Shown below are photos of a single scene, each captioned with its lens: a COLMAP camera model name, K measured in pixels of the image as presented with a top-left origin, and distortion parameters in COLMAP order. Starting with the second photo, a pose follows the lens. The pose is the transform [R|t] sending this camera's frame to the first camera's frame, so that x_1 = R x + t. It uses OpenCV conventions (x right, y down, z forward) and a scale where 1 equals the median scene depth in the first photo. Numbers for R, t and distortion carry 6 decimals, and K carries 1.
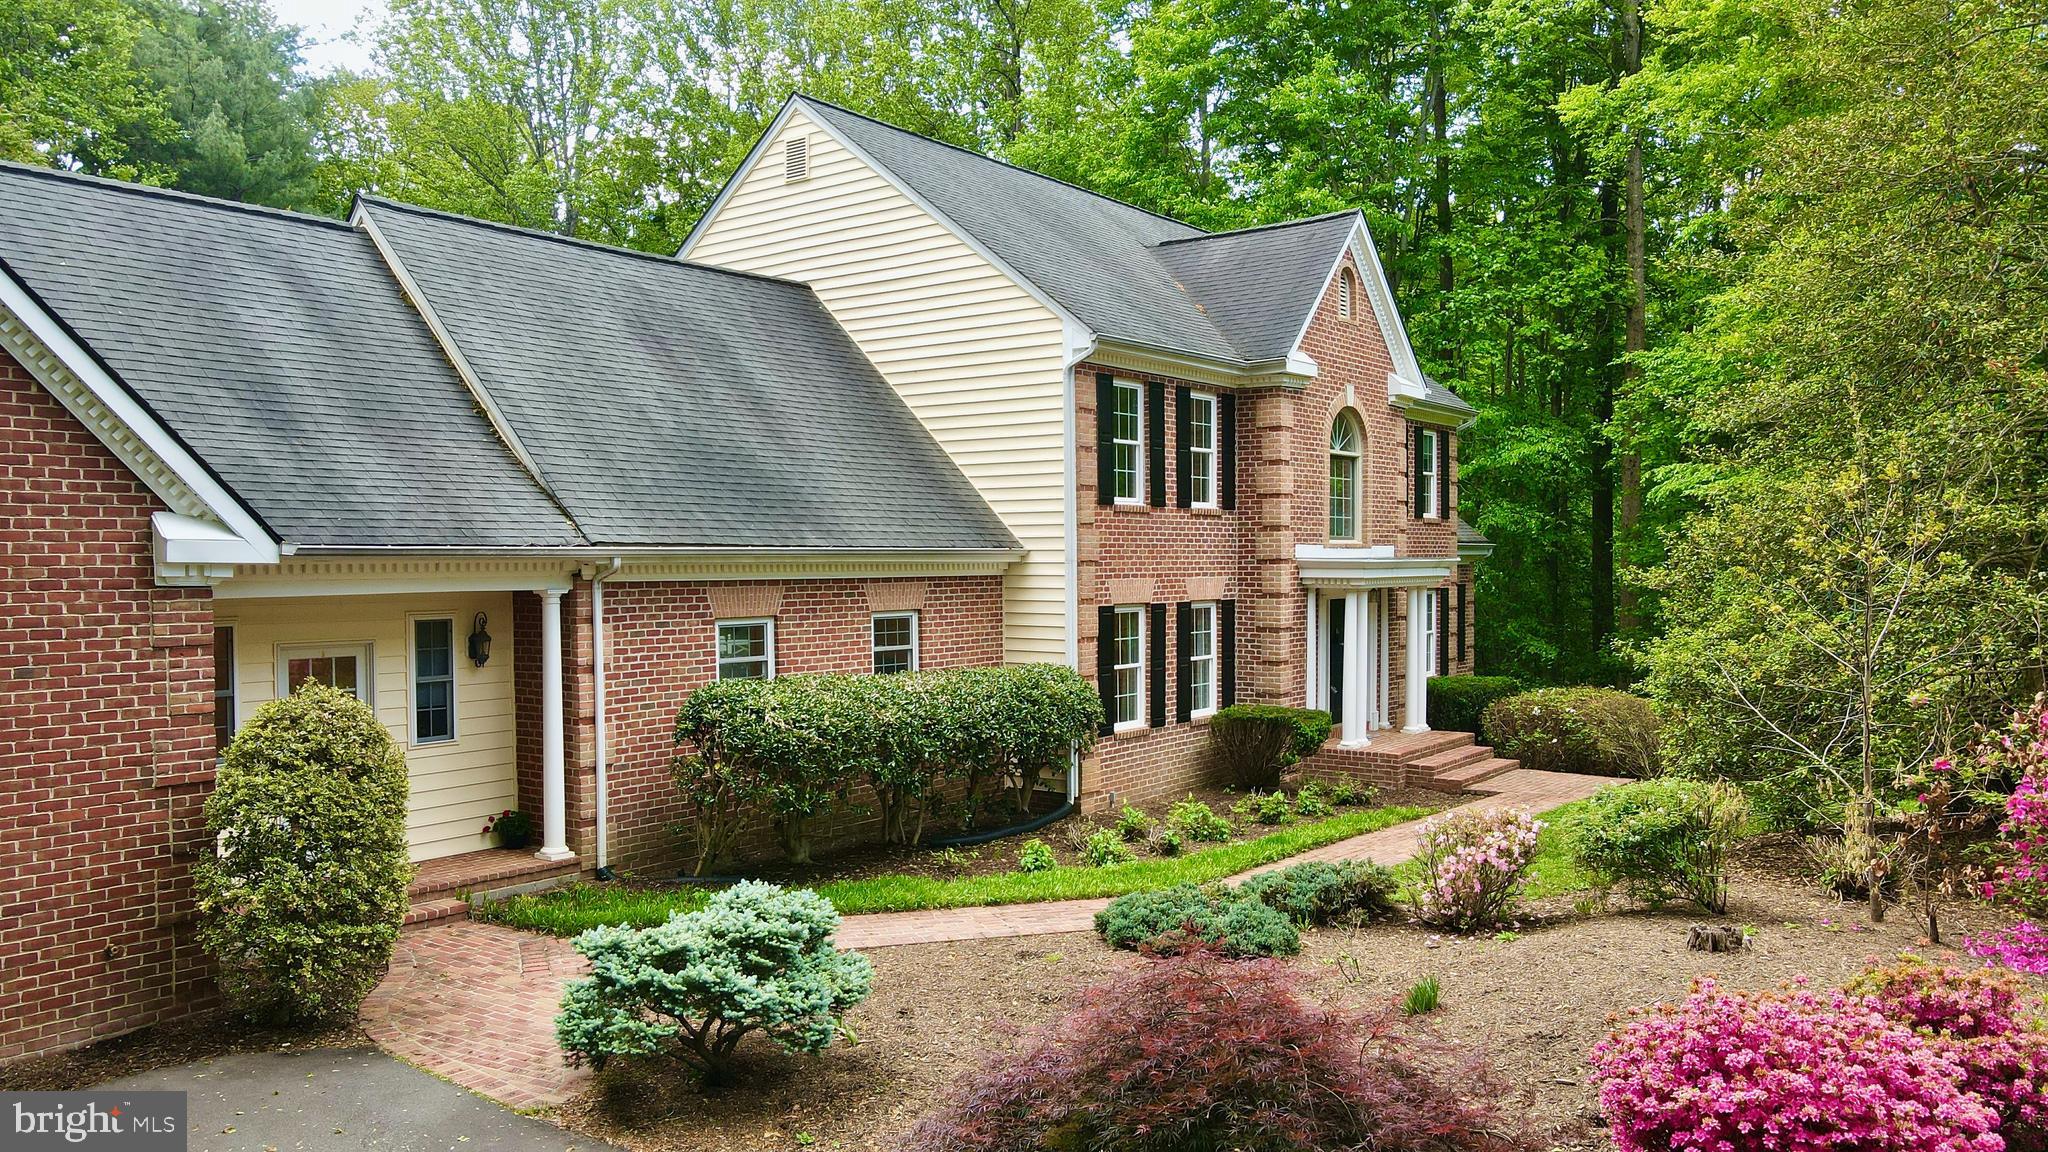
lens RADIAL K [[1520.1, 0, 1018.6], [0, 1520.1, 594.6], [0, 0, 1]] dist [-0.004581, 0.029830]
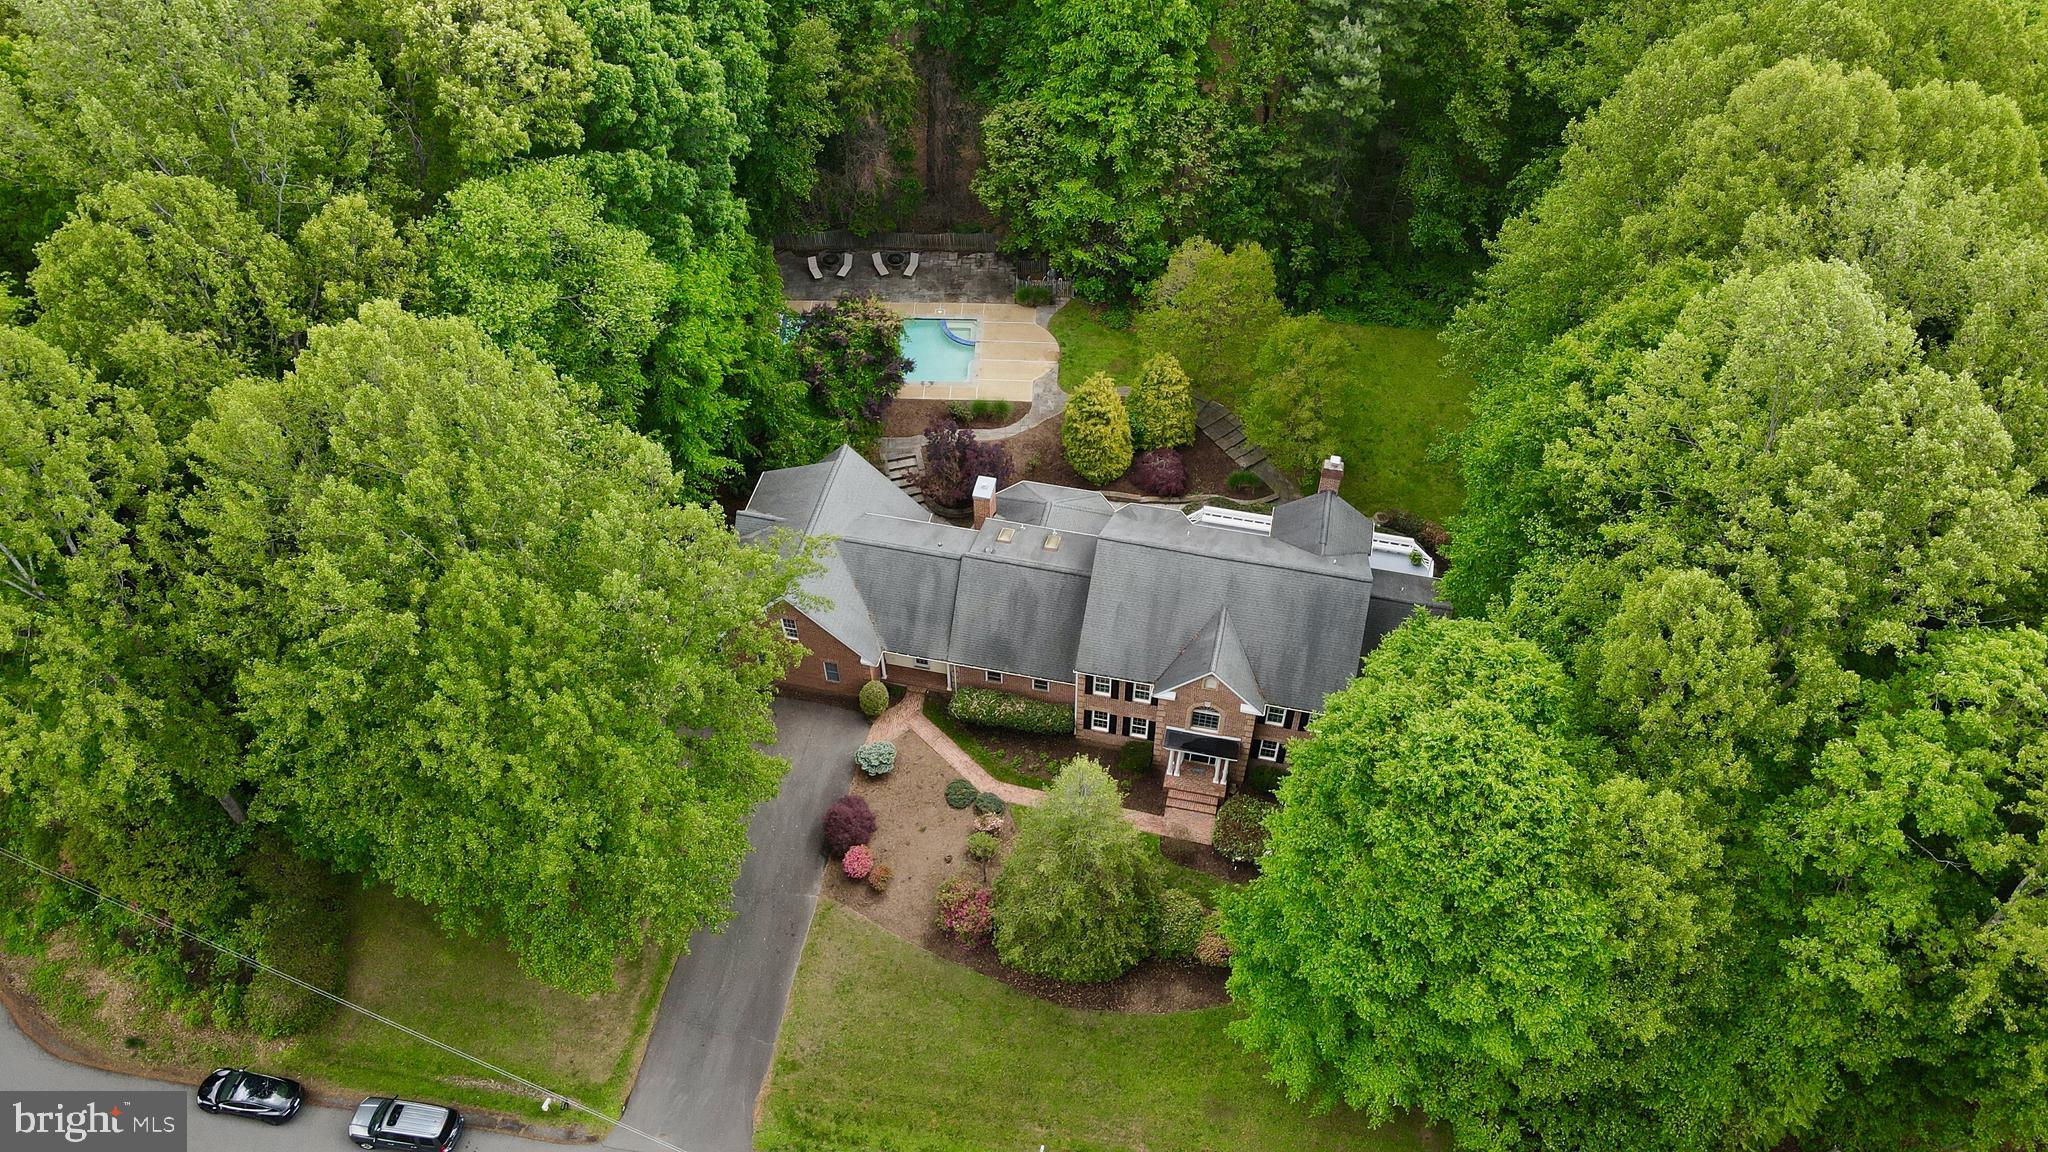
lens RADIAL K [[1520.1, 0, 1026.4], [0, 1520.1, 577.6], [0, 0, 1]] dist [-0.004581, 0.029830]
pose [[0.416276, 0.690852, -0.591133, 2.038743], [-0.023448, 0.658081, 0.752582, -3.107155], [0.908936, -0.299421, 0.290142, -0.153210]]
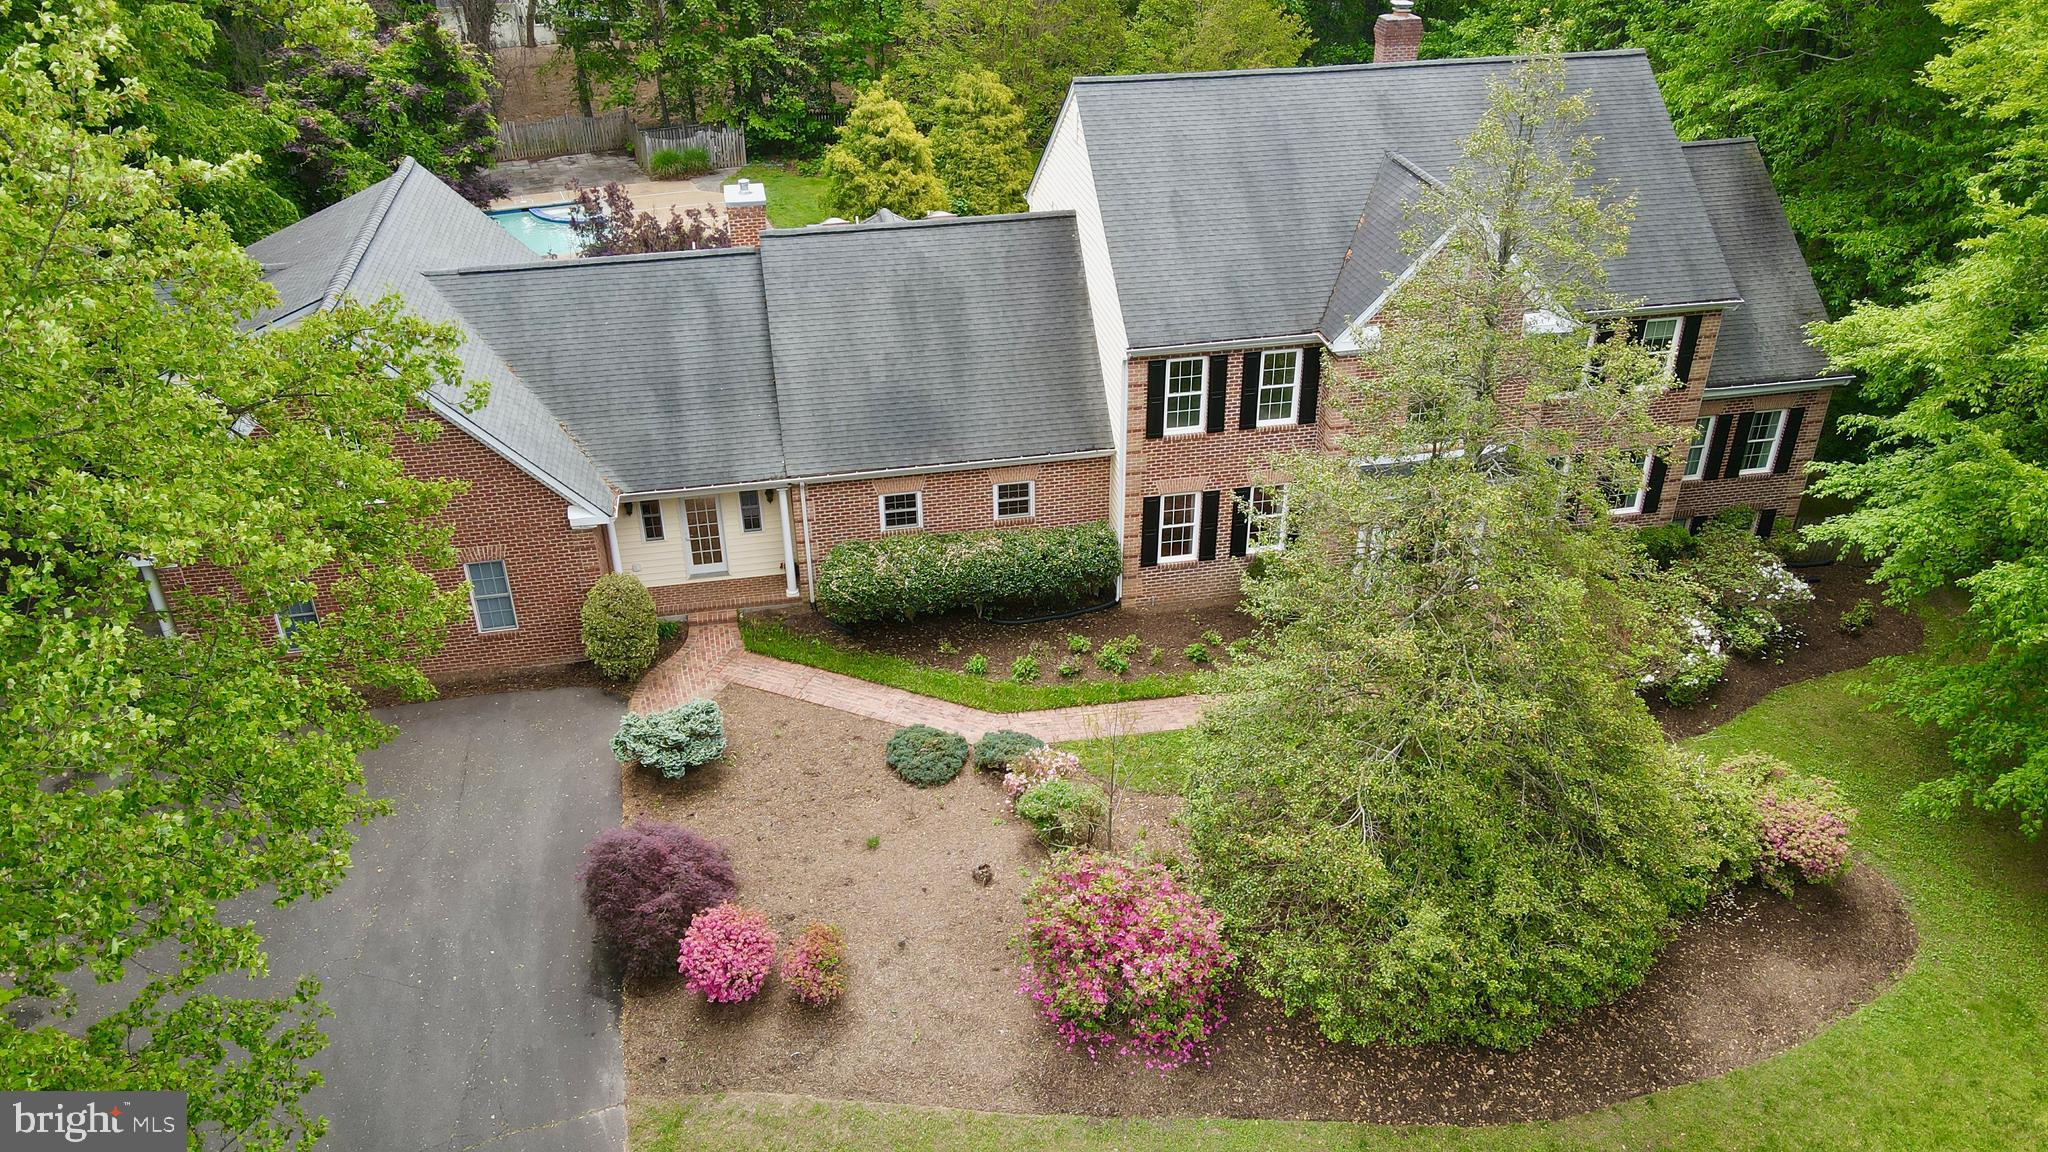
lens RADIAL K [[1520.1, 0, 1025.0], [0, 1520.1, 592.4], [0, 0, 1]] dist [-0.004581, 0.029830]
pose [[0.742781, 0.341329, -0.575996, 0.918077], [-0.010676, 0.866222, 0.499546, -0.705328], [0.669449, -0.364903, 0.647057, -0.161445]]
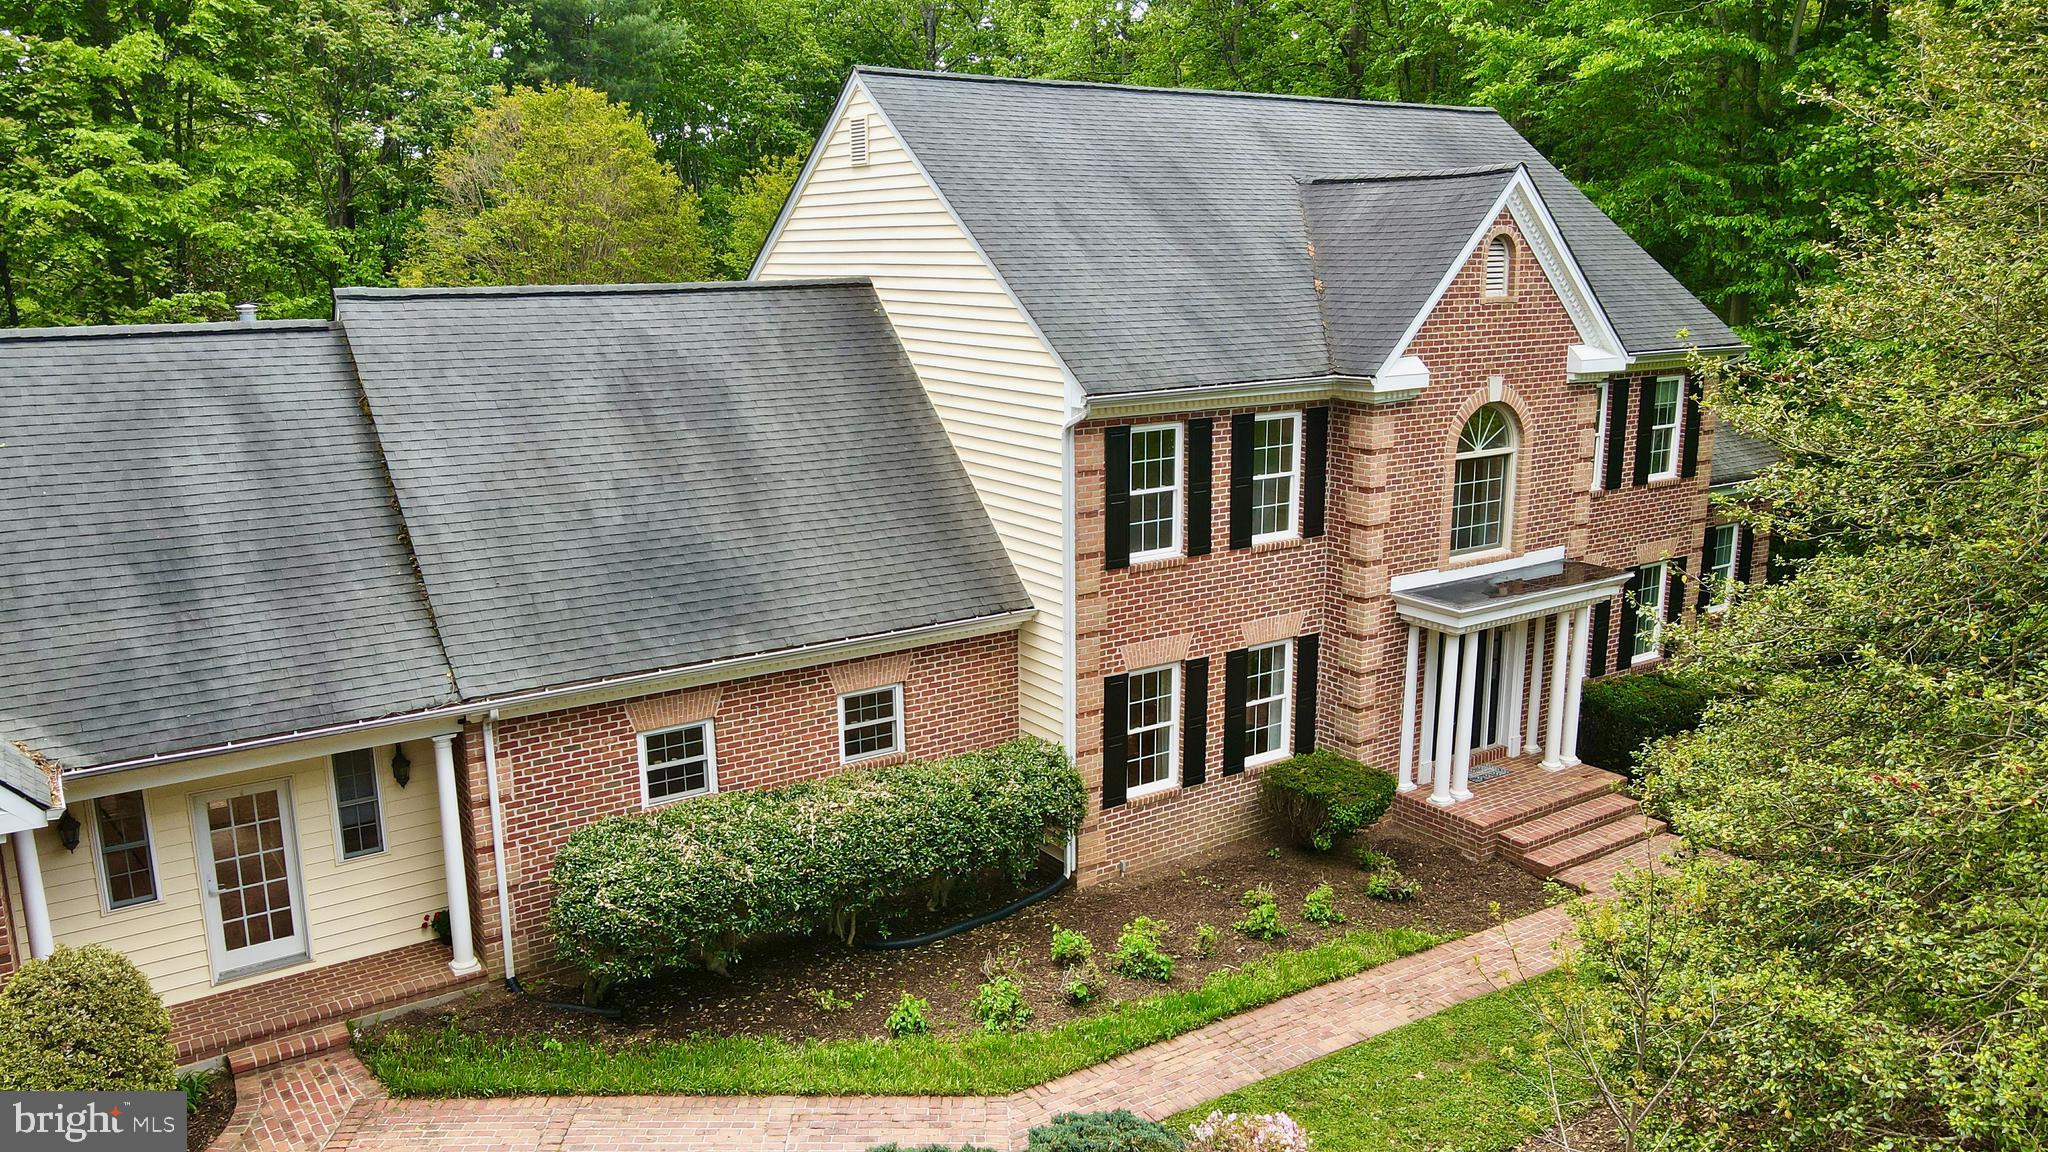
lens RADIAL K [[1520.1, 0, 1024.5], [0, 1520.1, 597.0], [0, 0, 1]] dist [-0.004581, 0.029830]
pose [[0.948743, 0.070758, -0.308025, 0.289293], [-0.005574, 0.978211, 0.207540, -0.233425], [0.315998, -0.195186, 0.928465, 0.126704]]
